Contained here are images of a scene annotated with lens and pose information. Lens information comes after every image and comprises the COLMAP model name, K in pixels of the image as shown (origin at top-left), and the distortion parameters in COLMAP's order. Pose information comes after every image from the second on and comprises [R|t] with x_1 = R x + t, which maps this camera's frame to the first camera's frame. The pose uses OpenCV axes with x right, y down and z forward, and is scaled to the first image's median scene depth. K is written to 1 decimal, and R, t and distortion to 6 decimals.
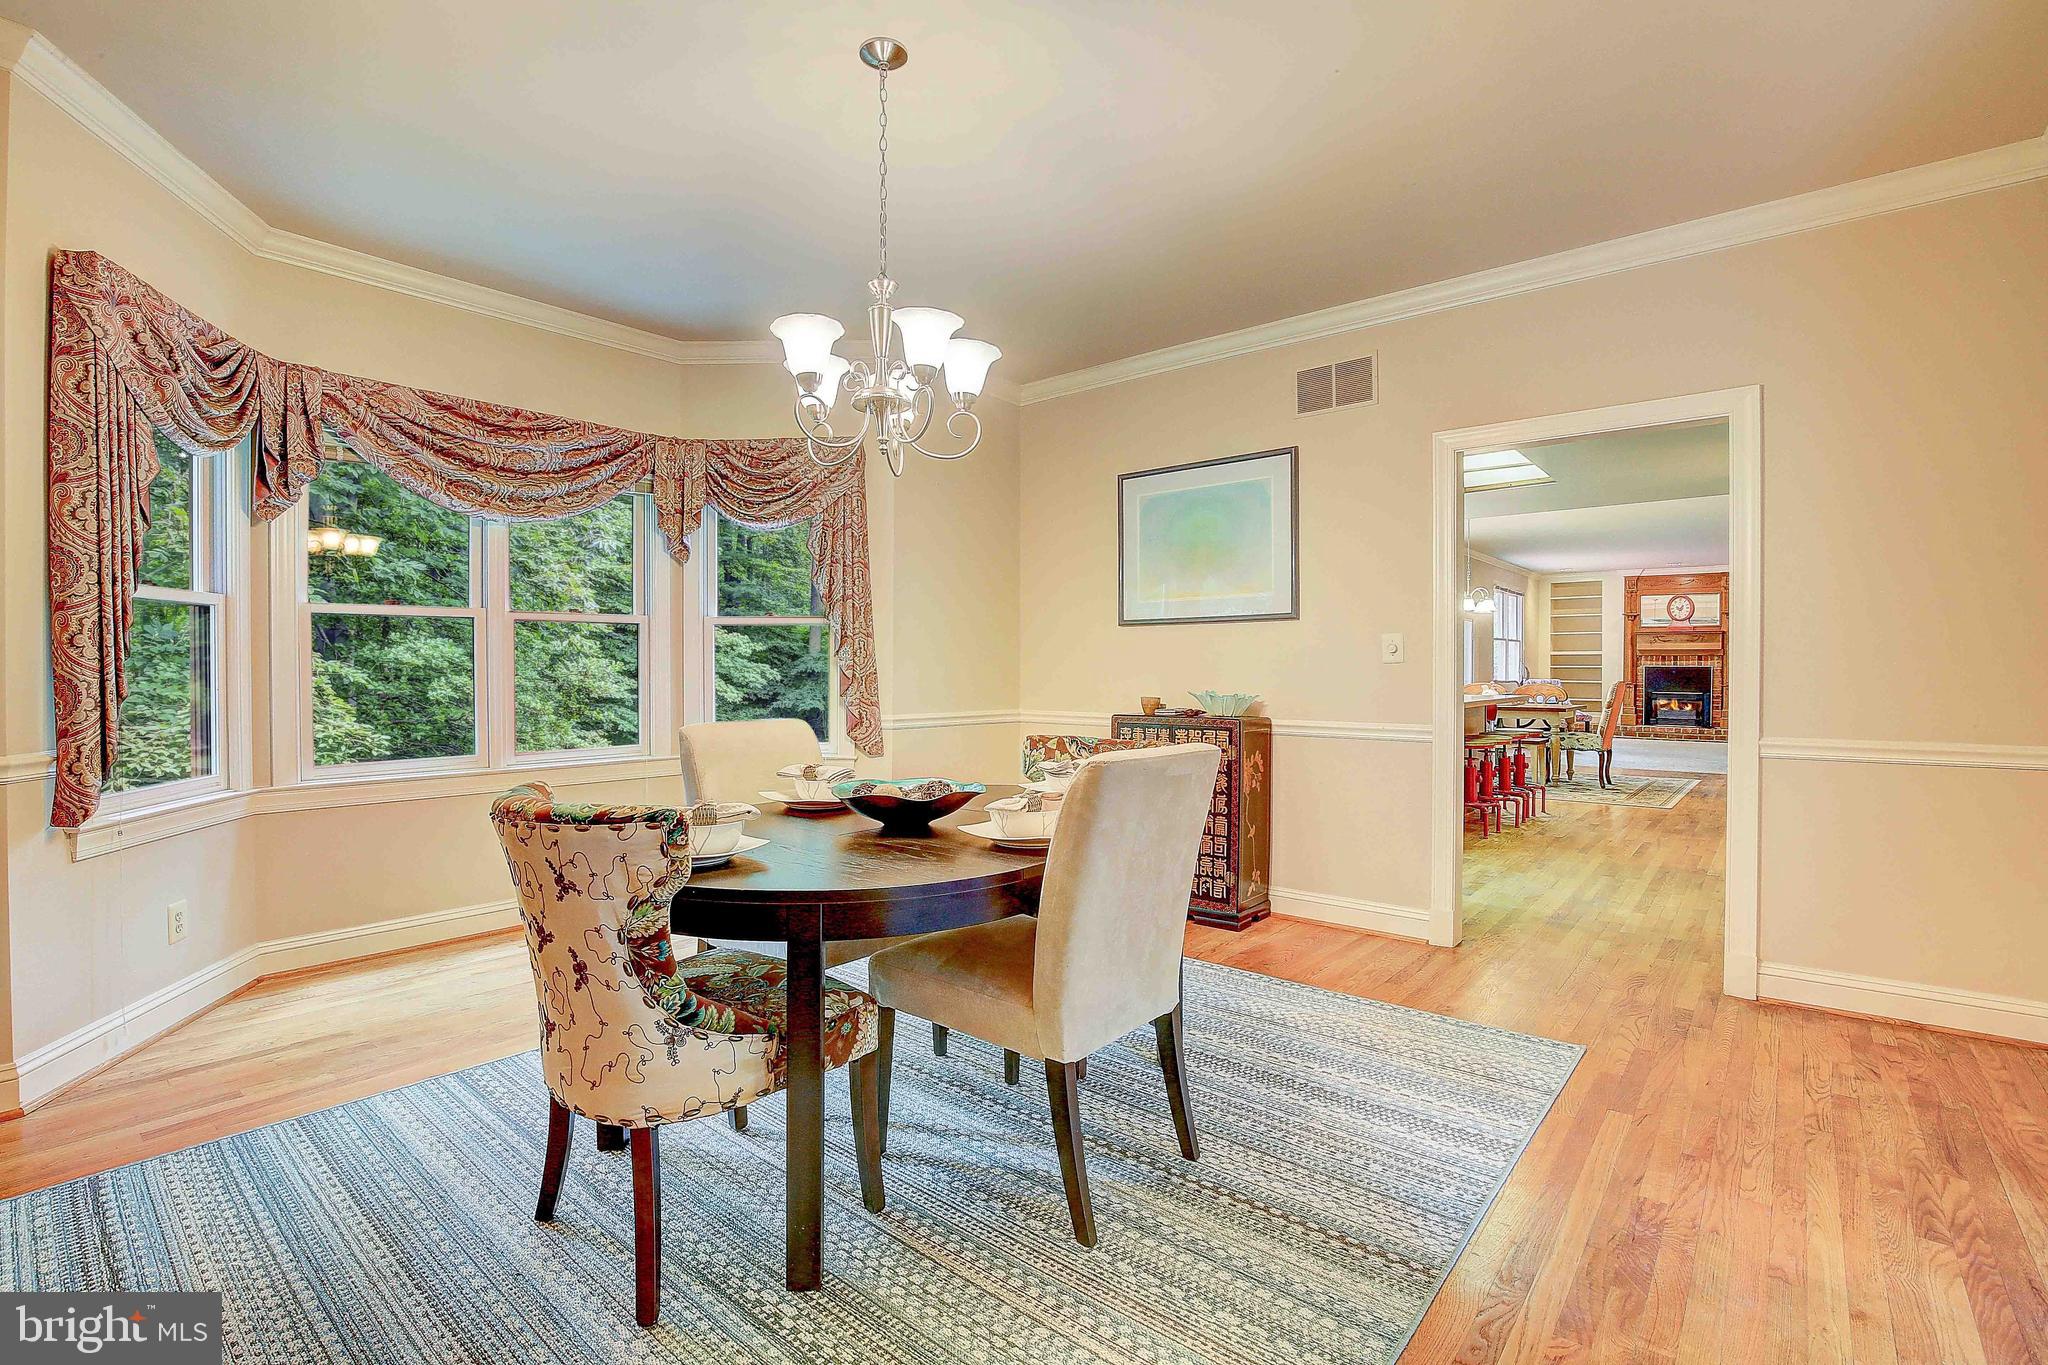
lens RADIAL K [[941.5, 0, 1017.5], [0, 941.5, 675.0], [0, 0, 1]] dist [-0.033470, 0.006234]
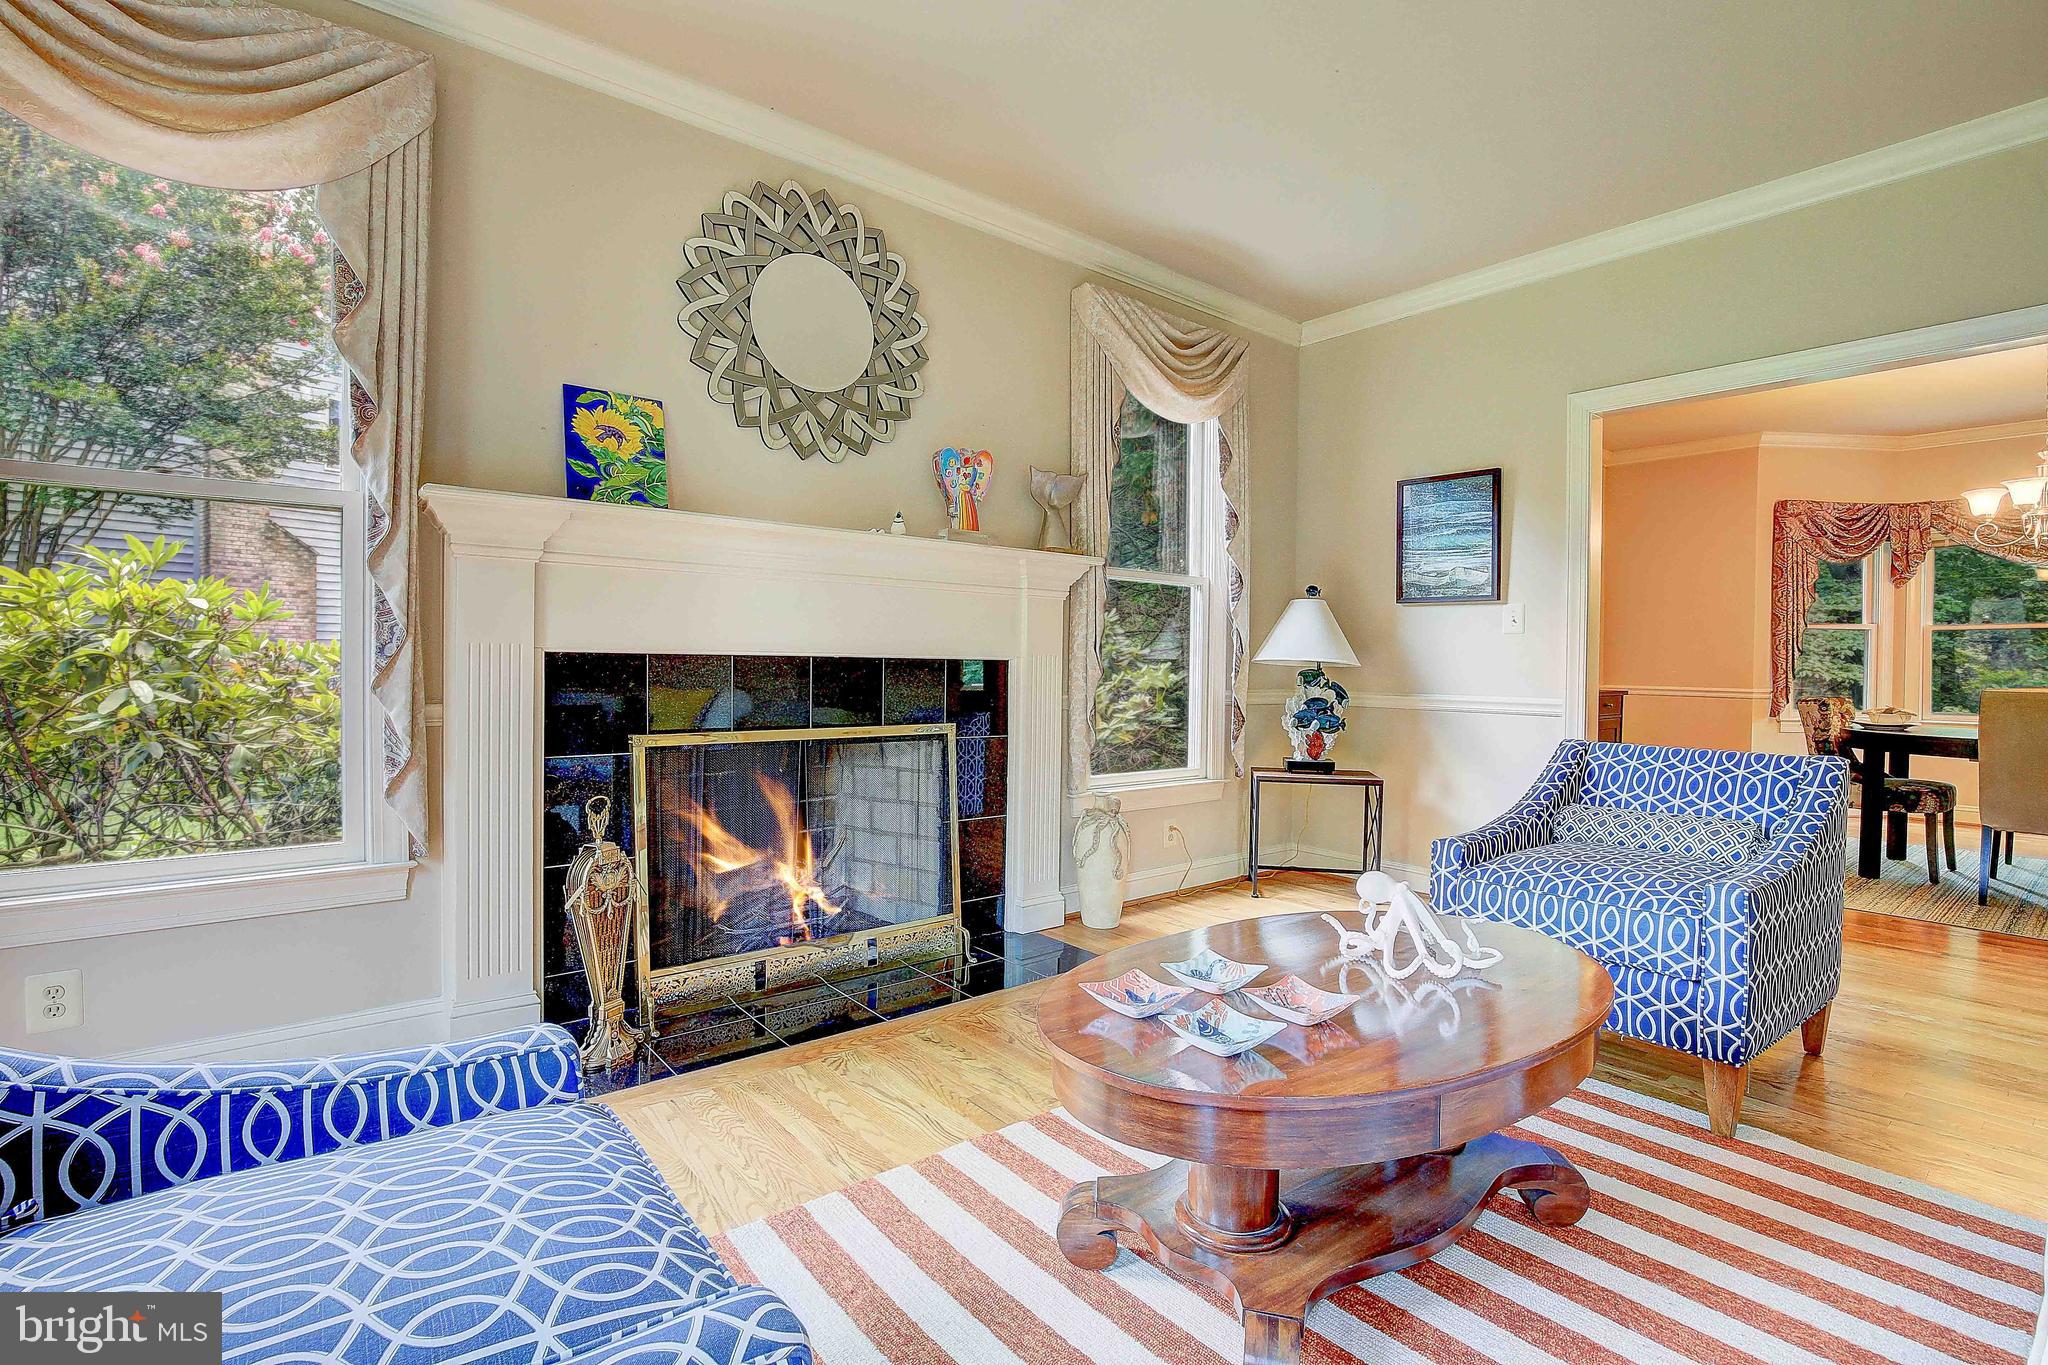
lens RADIAL K [[941.5, 0, 1006.7], [0, 941.5, 678.0], [0, 0, 1]] dist [-0.033470, 0.006234]
pose [[-0.190032, 0.011298, -0.981713, 1.218339], [-0.021803, 0.999639, 0.015725, 0.034976], [0.981536, 0.024393, -0.189717, -0.418184]]
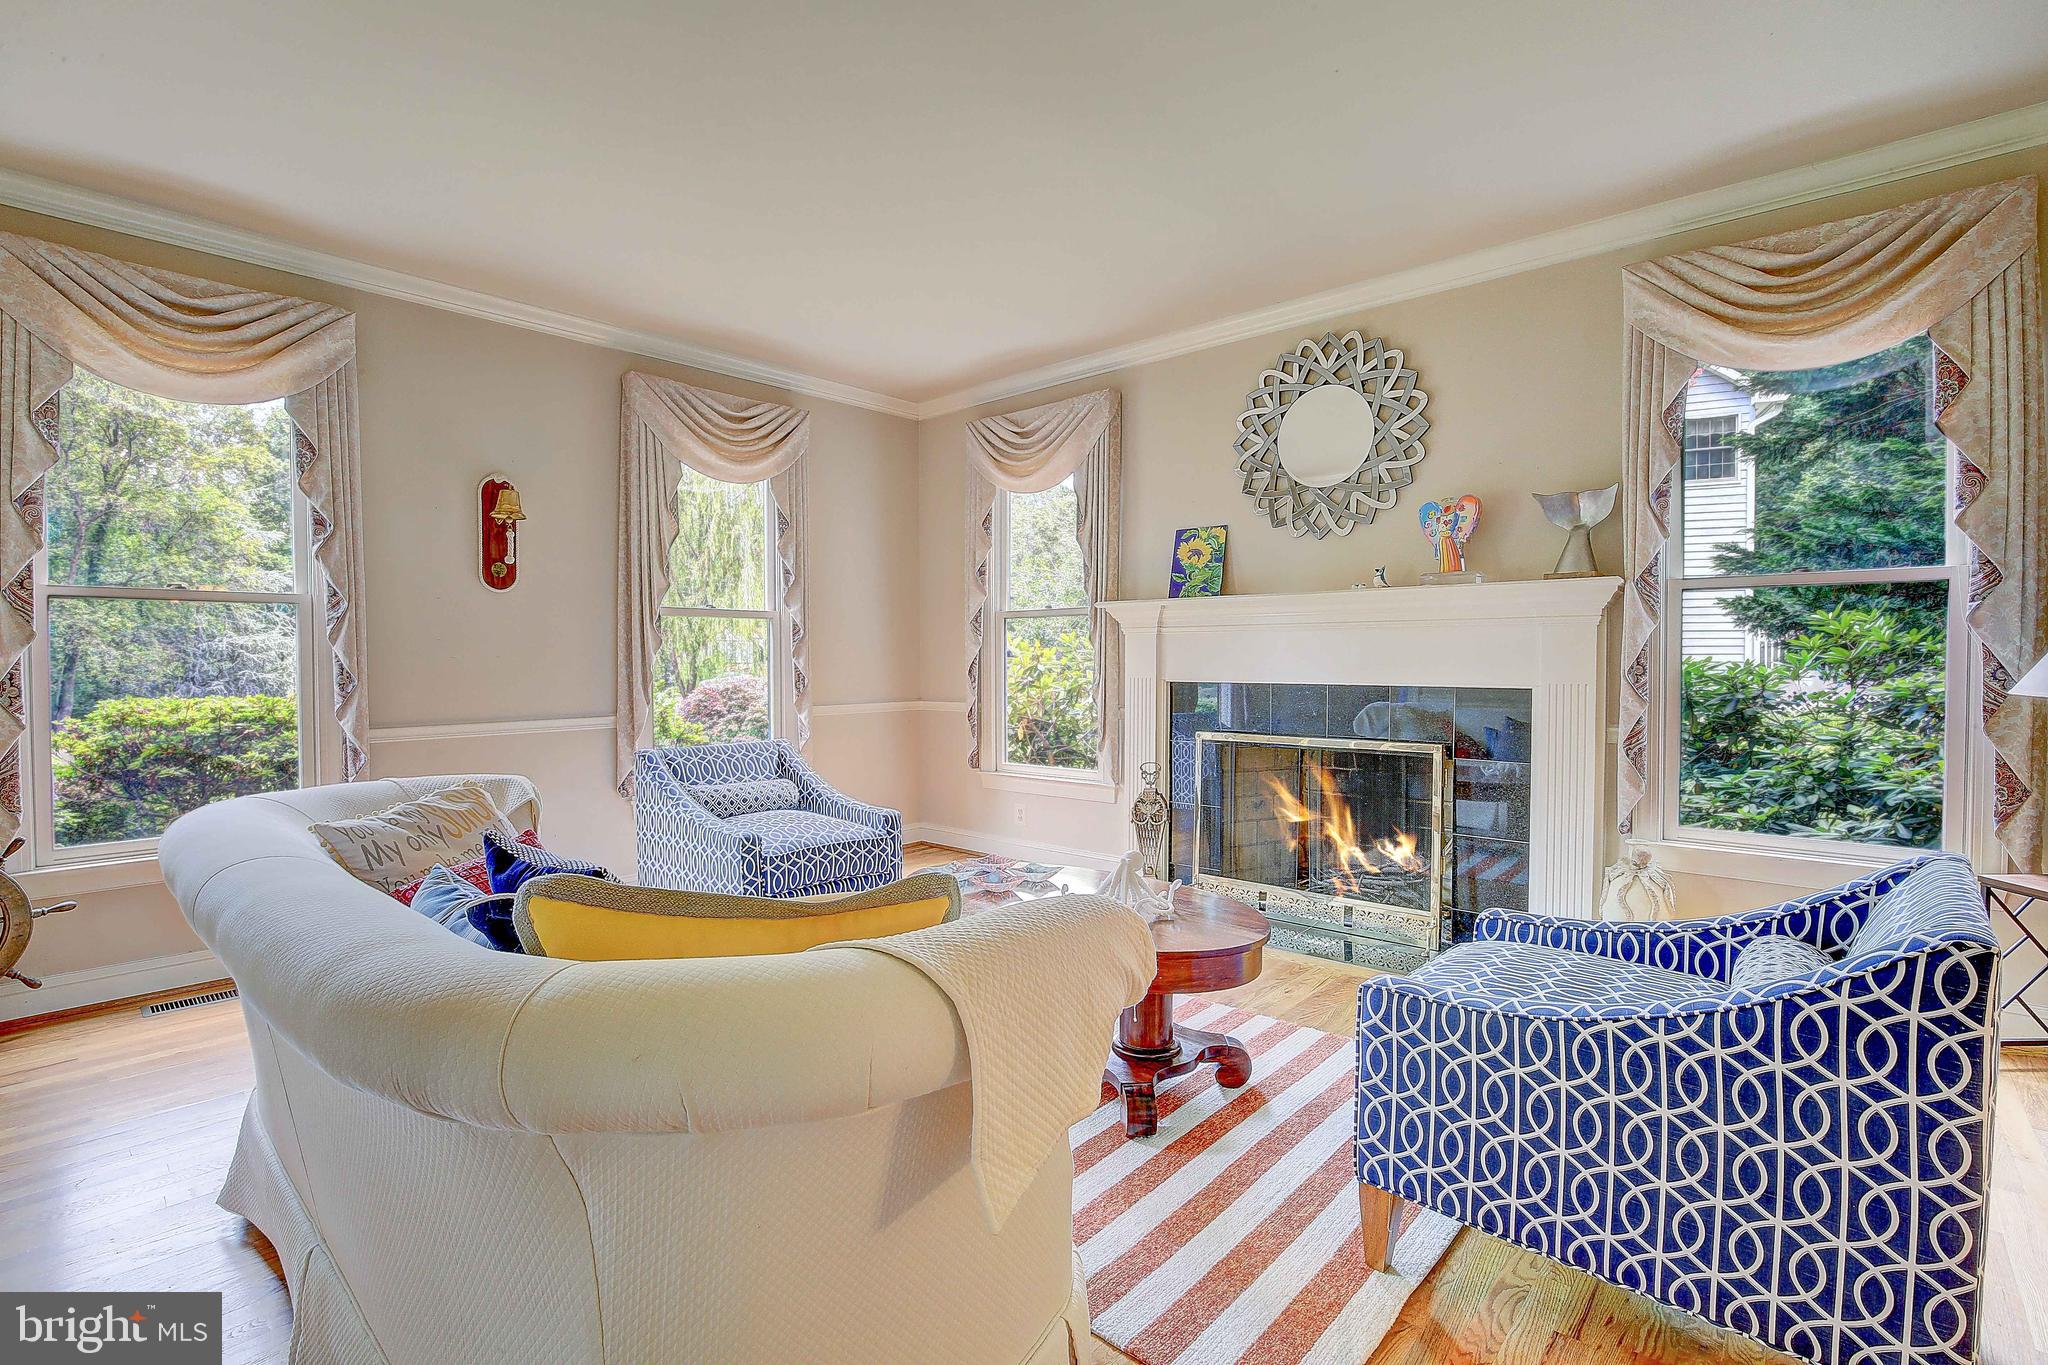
lens RADIAL K [[941.5, 0, 1009.0], [0, 941.5, 680.1], [0, 0, 1]] dist [-0.033470, 0.006234]
pose [[-0.999476, 0.003815, 0.032131, 0.816776], [0.004906, 0.999412, 0.033924, -0.007908], [-0.031982, 0.034064, -0.998908, 0.305080]]
